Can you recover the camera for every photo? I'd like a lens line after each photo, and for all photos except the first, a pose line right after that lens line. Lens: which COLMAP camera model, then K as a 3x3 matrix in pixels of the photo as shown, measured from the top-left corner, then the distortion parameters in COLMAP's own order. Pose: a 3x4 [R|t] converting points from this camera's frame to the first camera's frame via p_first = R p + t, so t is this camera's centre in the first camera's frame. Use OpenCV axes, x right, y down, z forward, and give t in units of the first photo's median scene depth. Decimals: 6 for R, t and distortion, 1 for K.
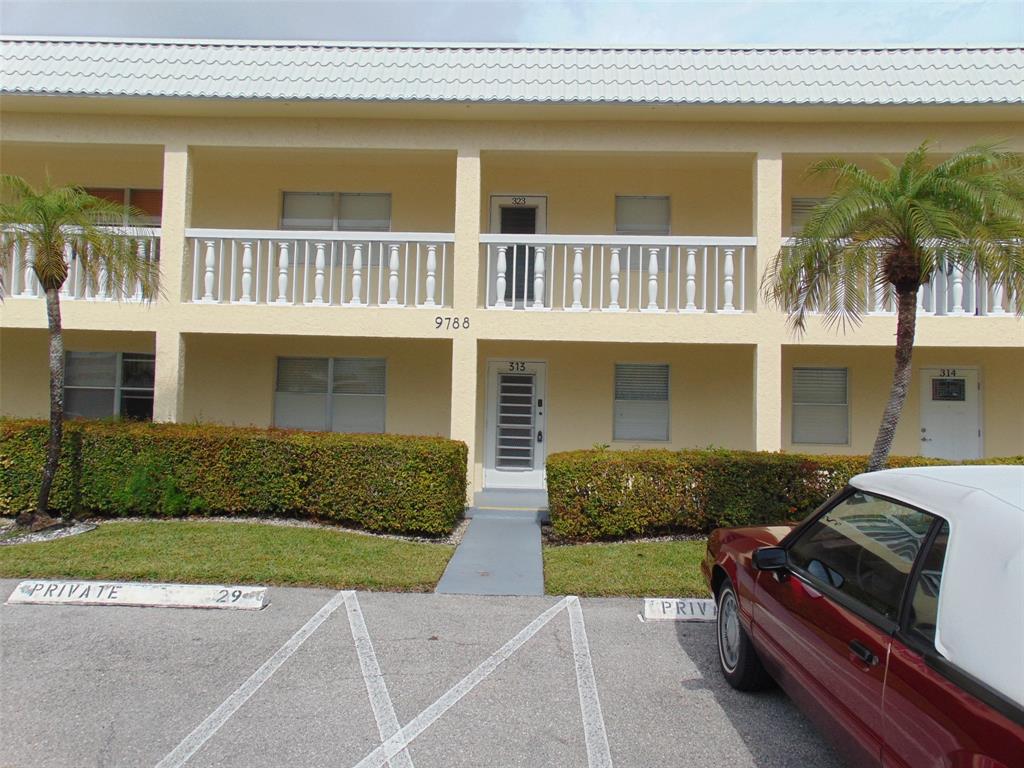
lens RADIAL K [[773.0, 0, 517.9], [0, 773.0, 388.9], [0, 0, 1]] dist [-0.020406, 0.049466]
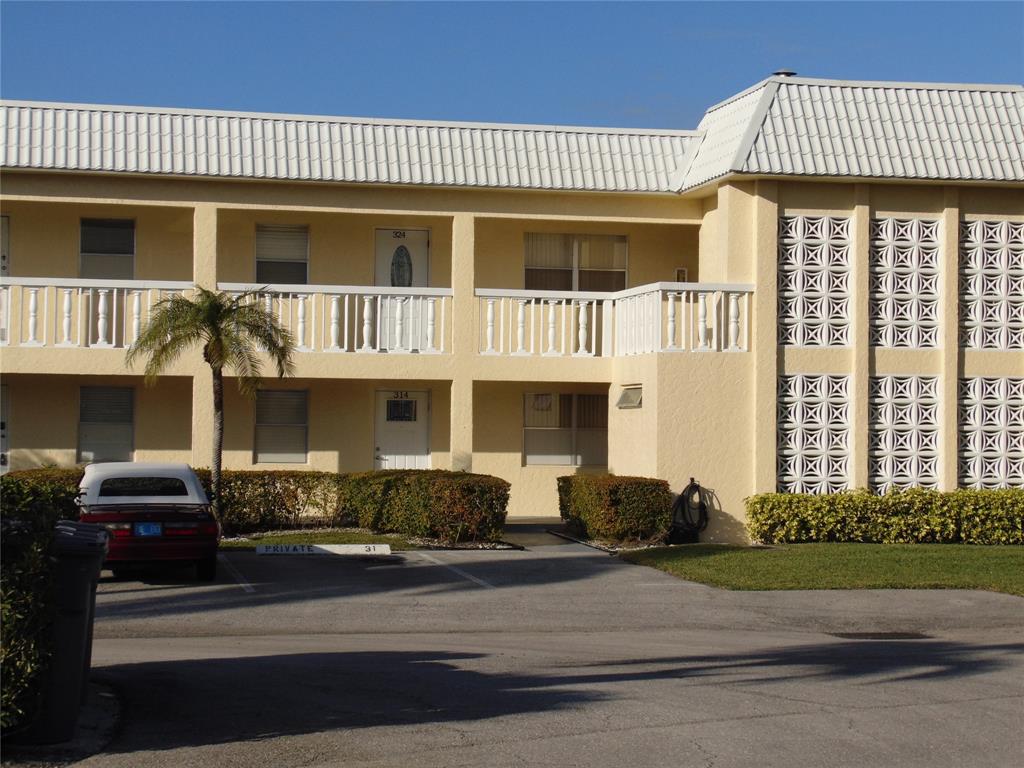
lens RADIAL K [[2131.6, 0, 506.4], [0, 2131.6, 377.4], [0, 0, 1]] dist [0.158487, 0.000000]
pose [[0.971904, -0.001020, 0.235376, 0.014904], [-0.003505, 0.999817, 0.018808, -0.127126], [-0.235352, -0.019105, 0.971722, -2.367861]]
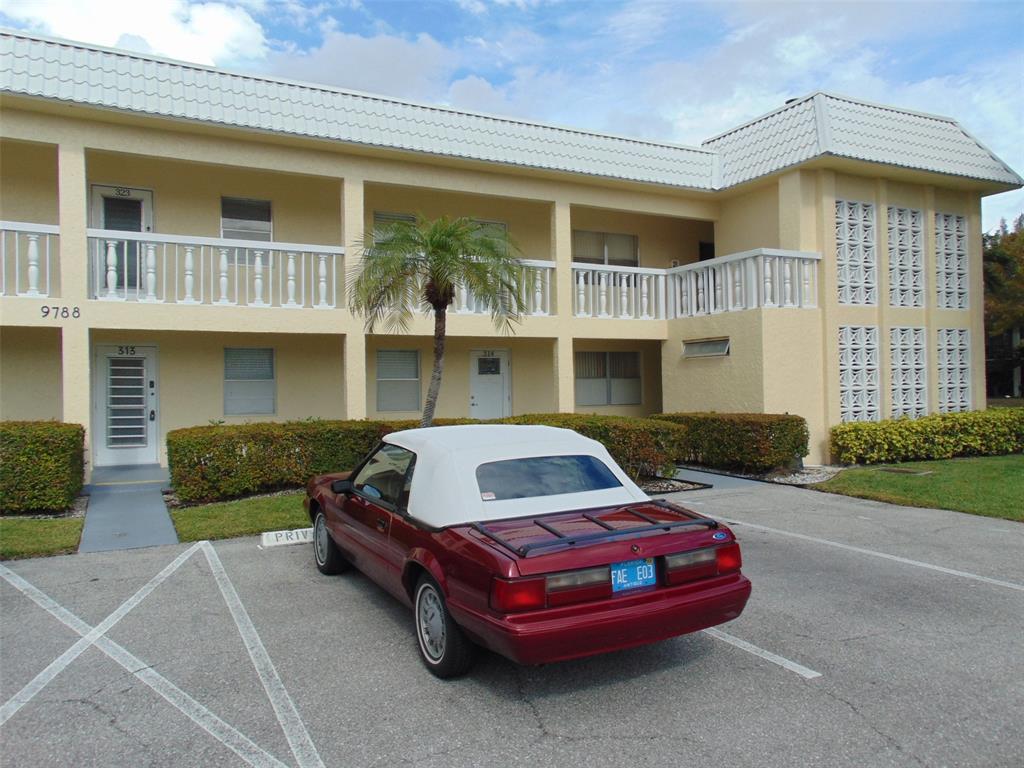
lens RADIAL K [[773.0, 0, 517.4], [0, 773.0, 387.4], [0, 0, 1]] dist [-0.020406, 0.049466]
pose [[0.876705, -0.031055, 0.480025, -0.052821], [0.010901, 0.998940, 0.044718, -0.025787], [-0.480905, -0.033972, 0.876114, -0.245239]]
